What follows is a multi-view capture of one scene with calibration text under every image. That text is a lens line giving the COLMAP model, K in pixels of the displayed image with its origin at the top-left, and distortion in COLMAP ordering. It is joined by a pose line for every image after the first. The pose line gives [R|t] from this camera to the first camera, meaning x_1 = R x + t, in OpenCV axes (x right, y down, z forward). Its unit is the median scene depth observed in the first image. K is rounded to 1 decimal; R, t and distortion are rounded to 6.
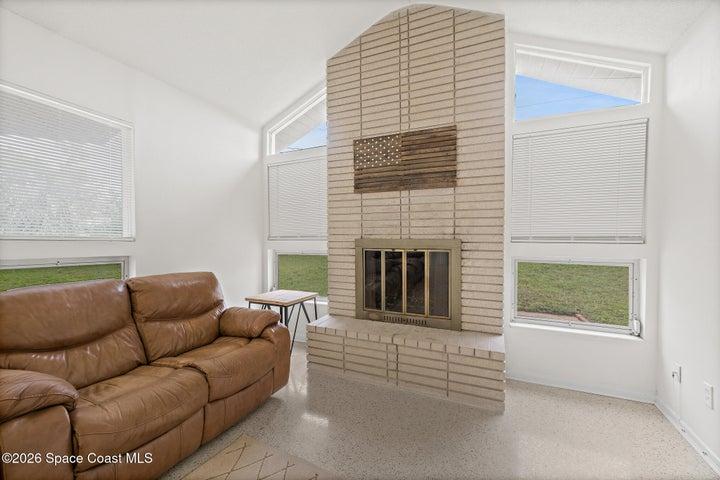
lens RADIAL K [[307.1, 0, 359.4], [0, 307.1, 237.6], [0, 0, 1]] dist [0.000345, 0.000425]
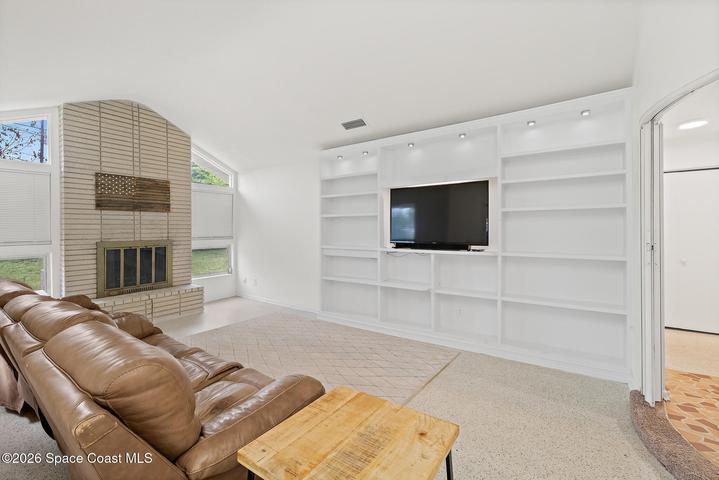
lens RADIAL K [[306.7, 0, 357.2], [0, 306.7, 232.1], [0, 0, 1]] dist [0.000345, 0.000425]
pose [[0.159723, -0.010630, 0.987105, -1.315272], [0.017029, 0.999823, 0.008012, -0.035013], [-0.987015, 0.015530, 0.159876, -0.441781]]
